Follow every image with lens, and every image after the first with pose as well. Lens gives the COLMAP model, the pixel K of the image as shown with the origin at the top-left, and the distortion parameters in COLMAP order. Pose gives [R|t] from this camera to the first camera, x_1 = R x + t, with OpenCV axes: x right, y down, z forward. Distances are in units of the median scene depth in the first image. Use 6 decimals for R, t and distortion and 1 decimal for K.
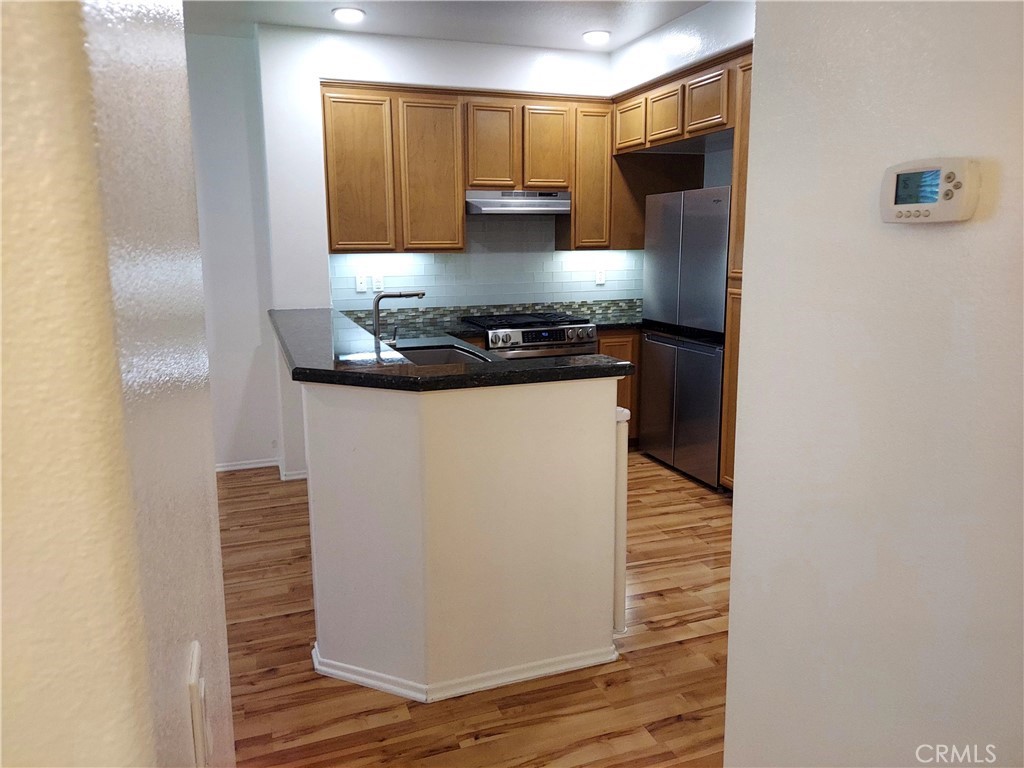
lens RADIAL K [[743.5, 0, 506.9], [0, 743.5, 387.9], [0, 0, 1]] dist [0.024525, -0.009219]
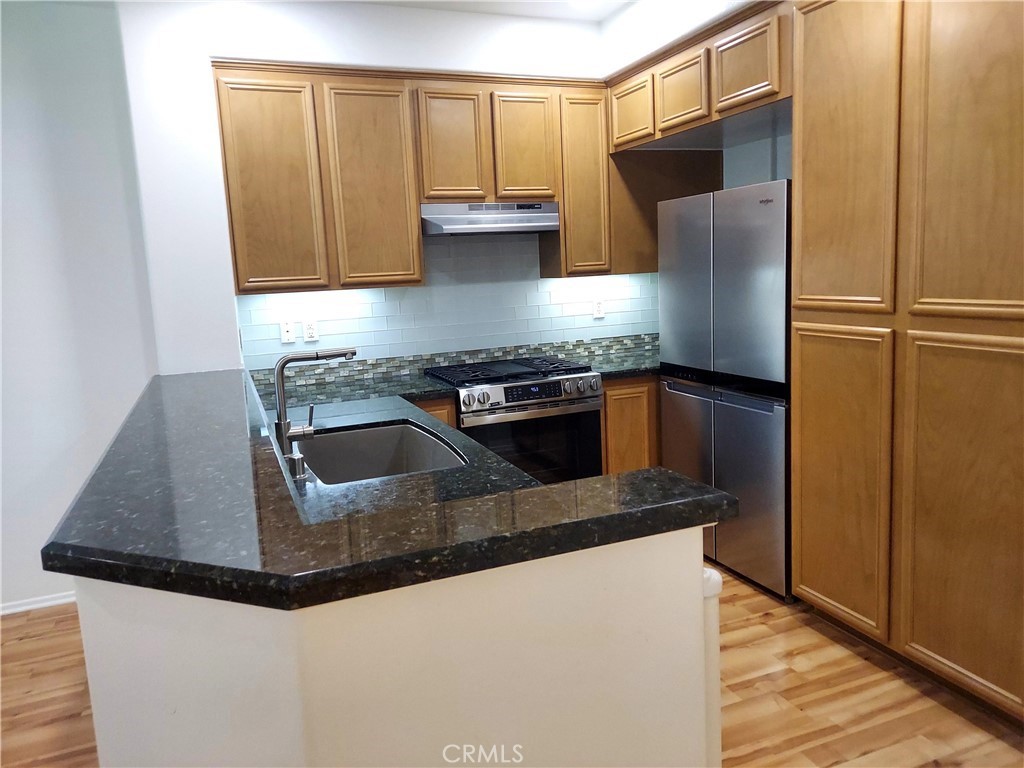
lens RADIAL K [[743.5, 0, 512.4], [0, 743.5, 384.4], [0, 0, 1]] dist [0.024525, -0.009219]
pose [[0.998312, -0.045542, 0.036053, 0.002125], [0.046956, 0.998120, -0.039401, -0.049178], [-0.034190, 0.041027, 0.998573, 0.253275]]
